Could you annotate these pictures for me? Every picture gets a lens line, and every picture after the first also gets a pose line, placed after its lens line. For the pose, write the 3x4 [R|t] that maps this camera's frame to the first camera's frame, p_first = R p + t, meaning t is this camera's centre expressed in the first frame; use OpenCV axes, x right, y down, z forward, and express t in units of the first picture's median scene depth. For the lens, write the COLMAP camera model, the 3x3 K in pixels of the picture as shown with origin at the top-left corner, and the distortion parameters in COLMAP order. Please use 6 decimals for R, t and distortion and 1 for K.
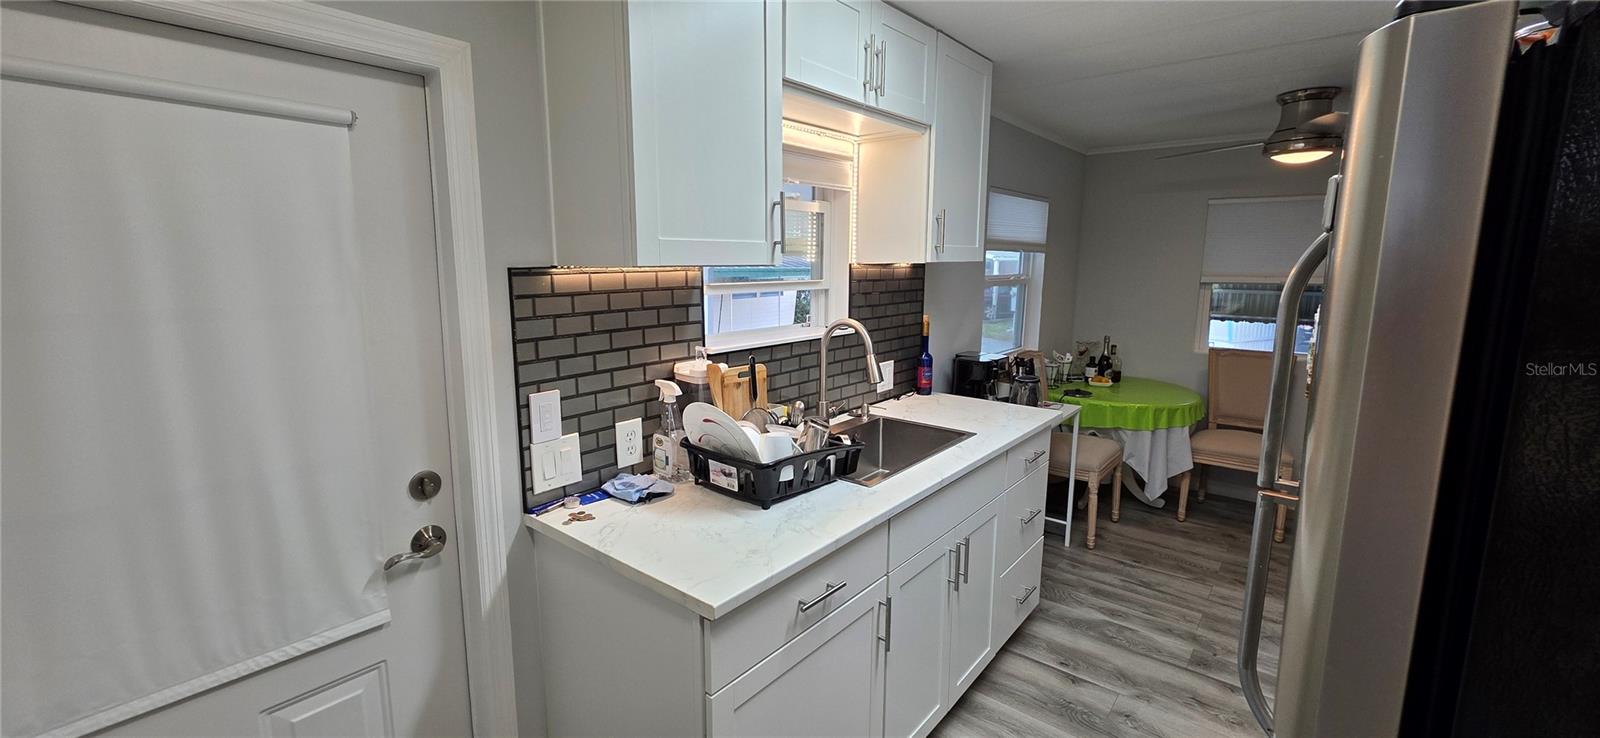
lens RADIAL K [[629.7, 0, 792.8], [0, 629.7, 369.8], [0, 0, 1]] dist [-0.003470, 0.000048]
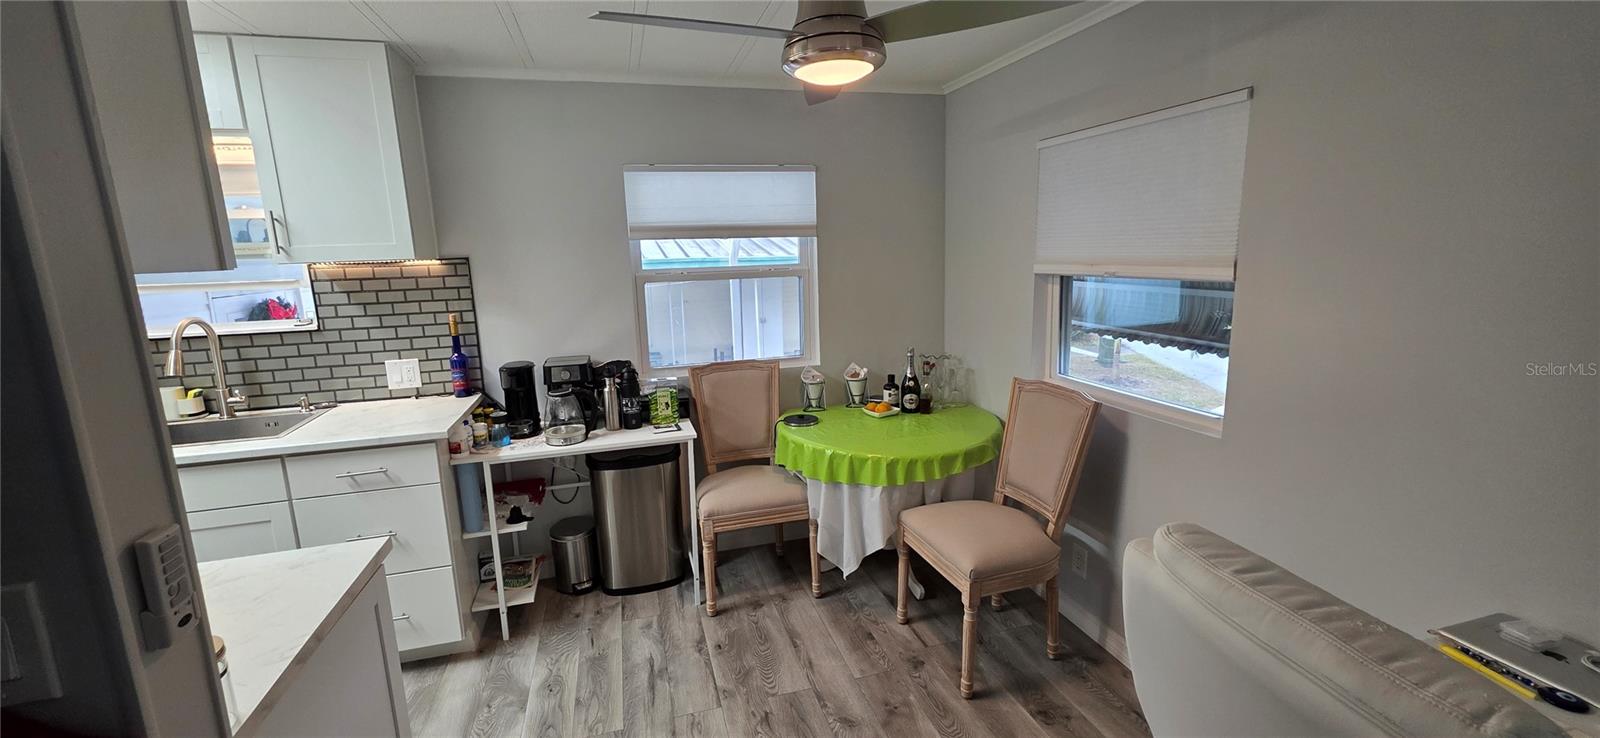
lens RADIAL K [[629.7, 0, 808.7], [0, 629.7, 360.5], [0, 0, 1]] dist [-0.003470, 0.000048]
pose [[0.837198, 0.085869, -0.540117, 1.071004], [-0.069903, 0.996298, 0.050041, -0.091451], [0.542414, -0.004138, 0.840101, 0.438280]]
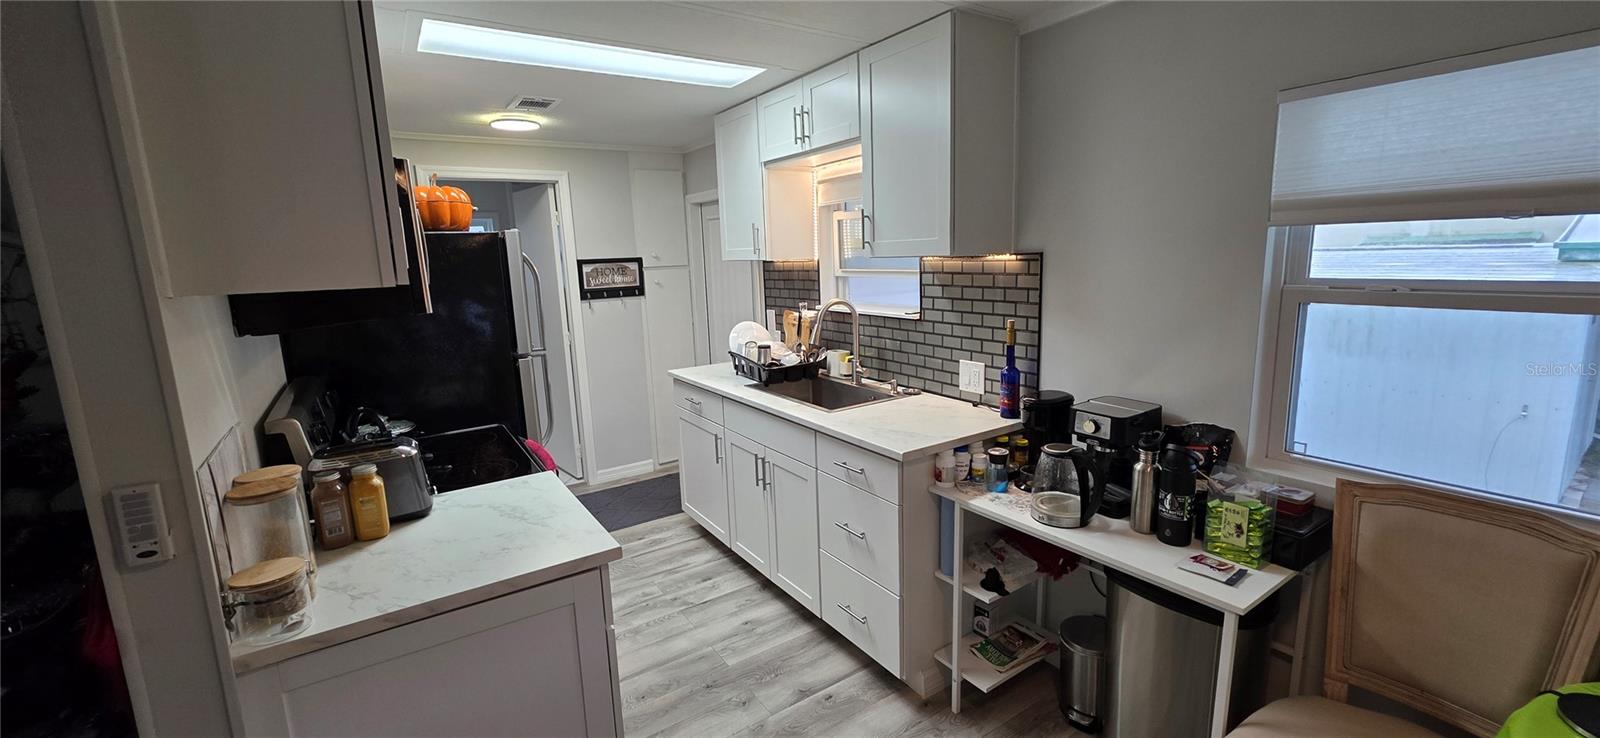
lens RADIAL K [[629.7, 0, 808.8], [0, 629.7, 360.9], [0, 0, 1]] dist [-0.003470, 0.000048]
pose [[-0.256202, 0.181962, -0.949342, 0.949975], [-0.125302, 0.967584, 0.219274, -0.161992], [0.958467, 0.175133, -0.225097, 0.847324]]
